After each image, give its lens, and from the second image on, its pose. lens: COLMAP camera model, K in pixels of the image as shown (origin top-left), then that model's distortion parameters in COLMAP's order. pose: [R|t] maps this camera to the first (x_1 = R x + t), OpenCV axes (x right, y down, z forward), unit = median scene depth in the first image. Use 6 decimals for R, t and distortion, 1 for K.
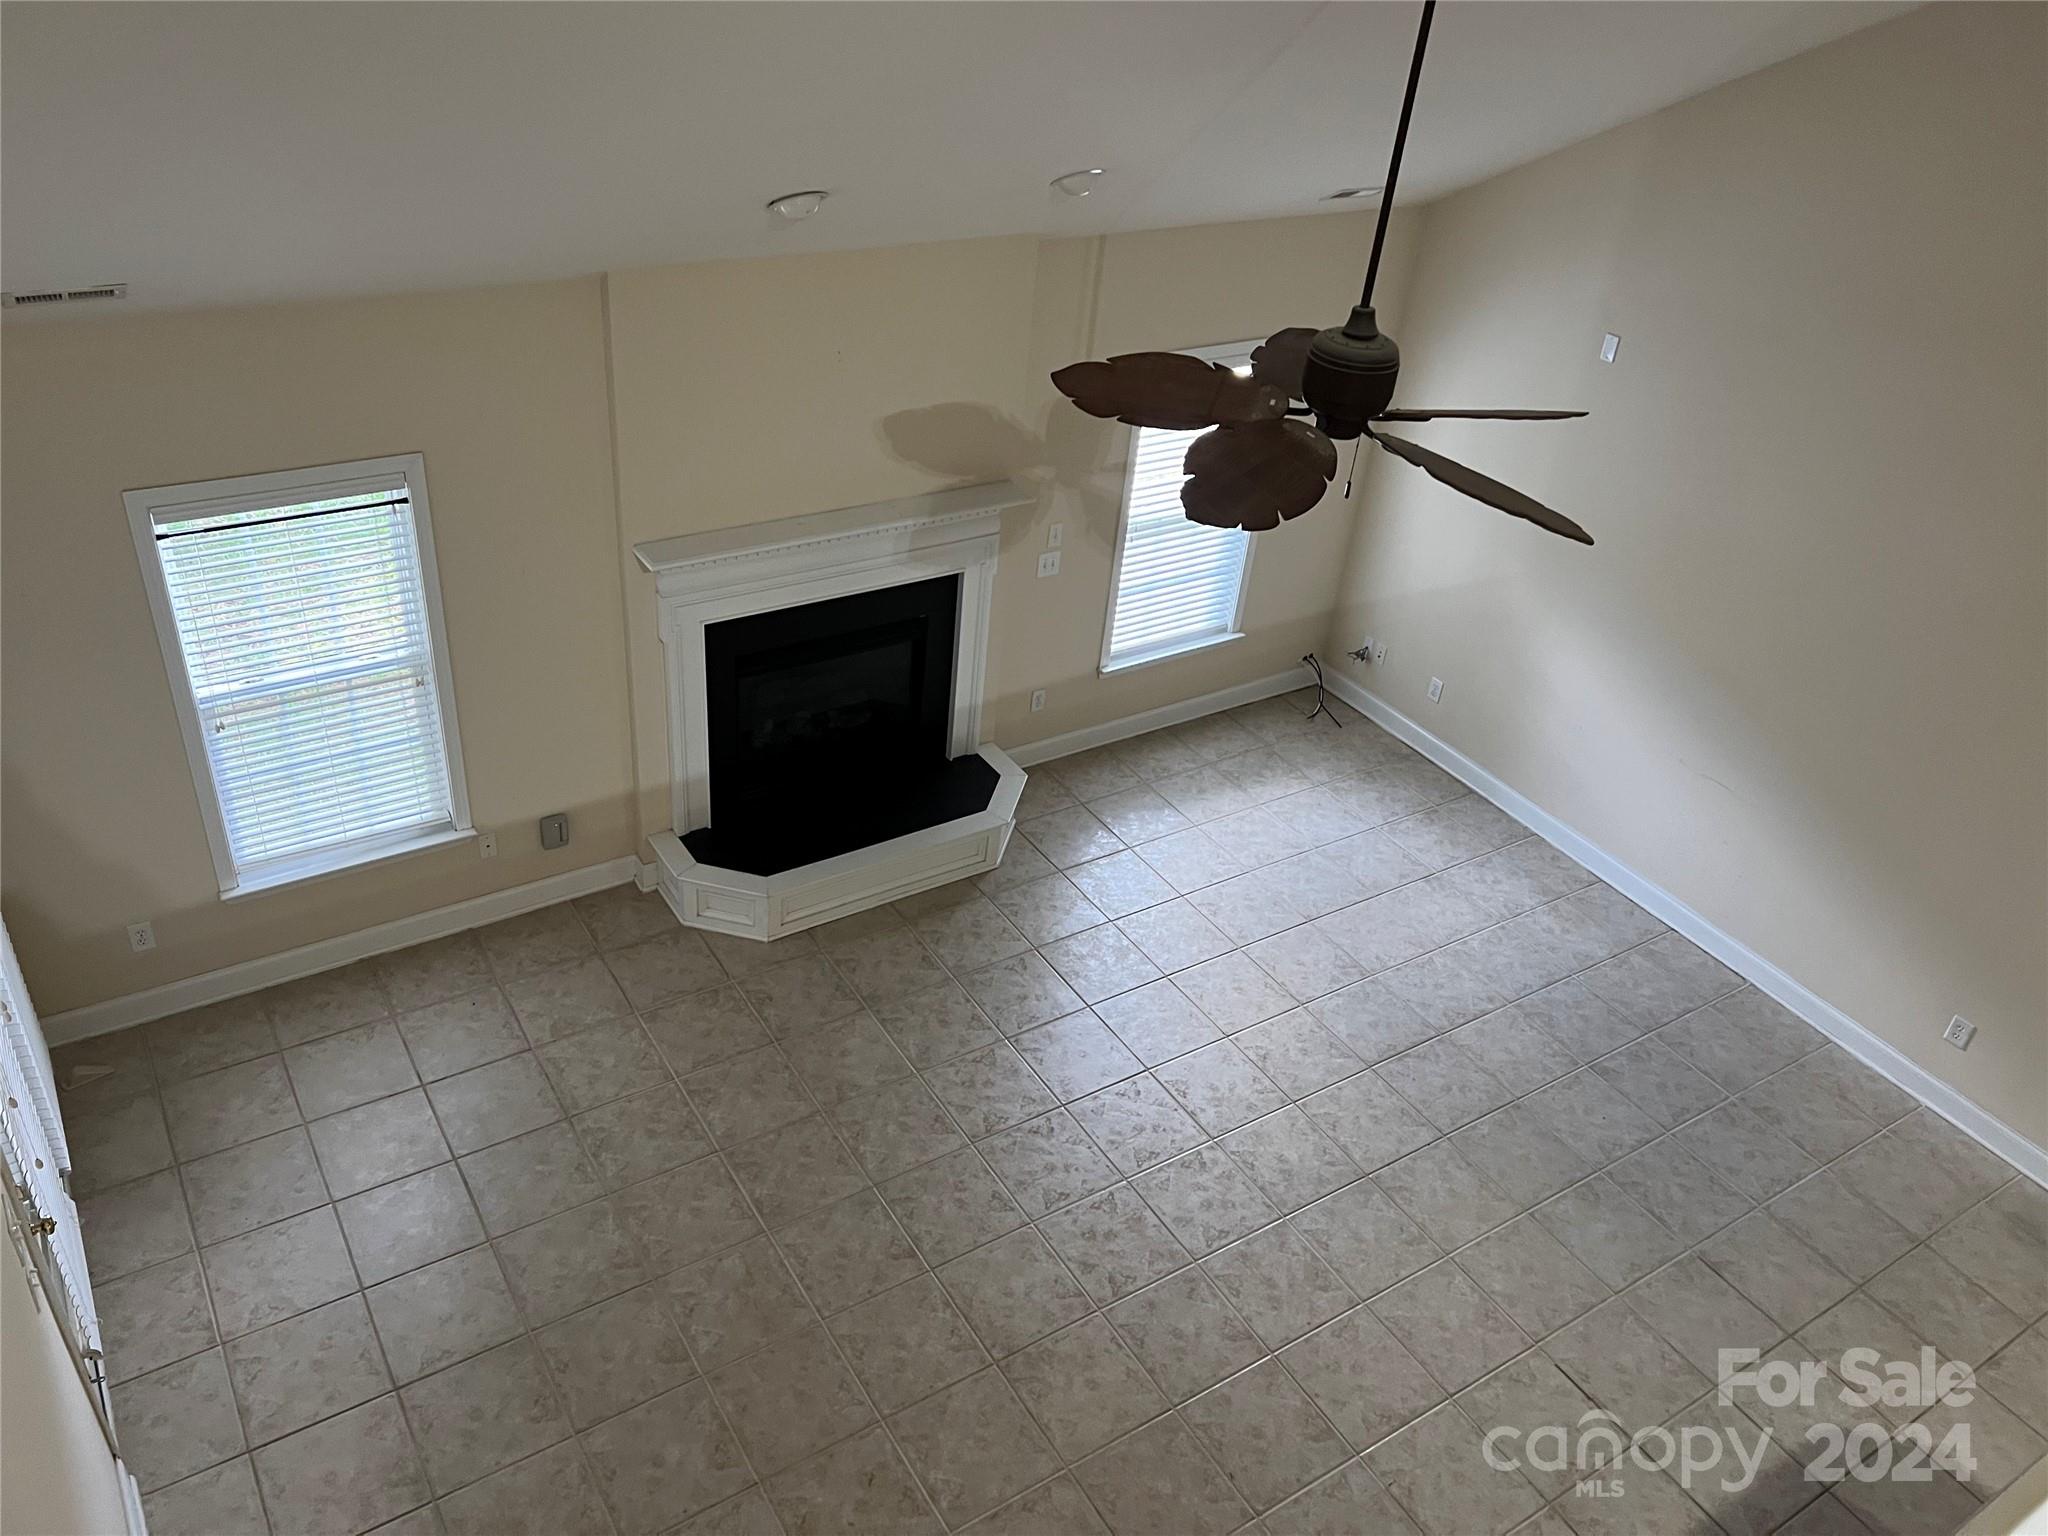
lens RADIAL K [[1548.5, 0, 1020.0], [0, 1548.5, 766.9], [0, 0, 1]] dist [0.039318, -0.041902]
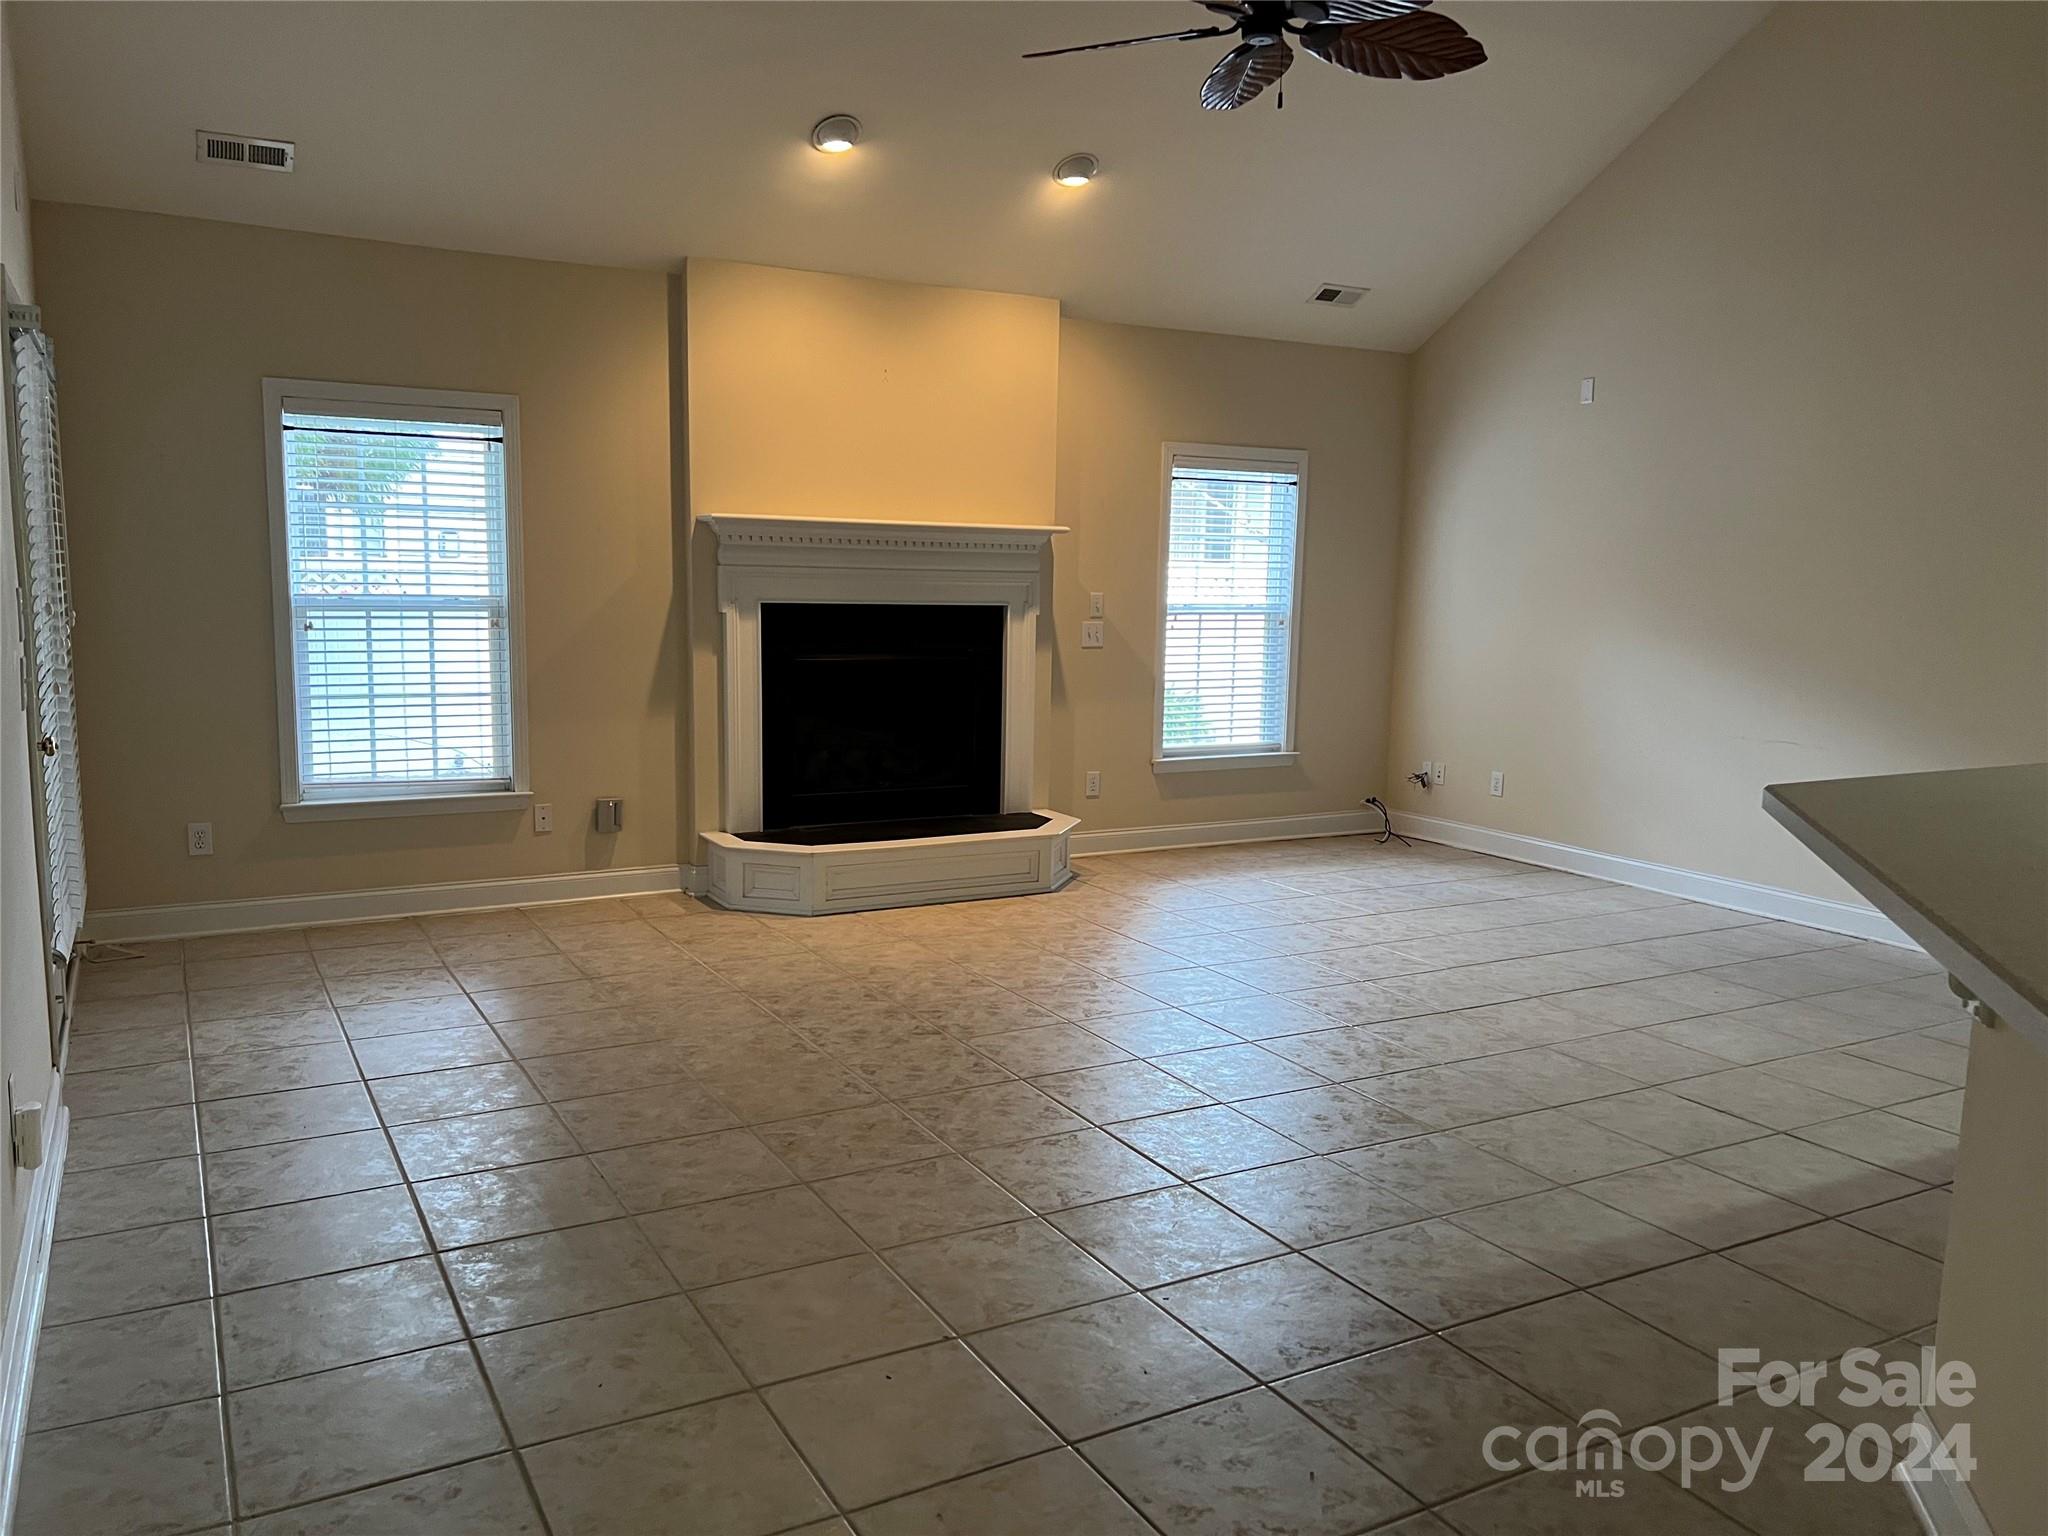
lens RADIAL K [[1548.5, 0, 1022.1], [0, 1548.5, 785.0], [0, 0, 1]] dist [0.039318, -0.041902]
pose [[0.995761, -0.058794, -0.070733, 0.050612], [0.022377, 0.900773, -0.433713, 0.542495], [0.089214, 0.430292, 0.898270, 0.113969]]
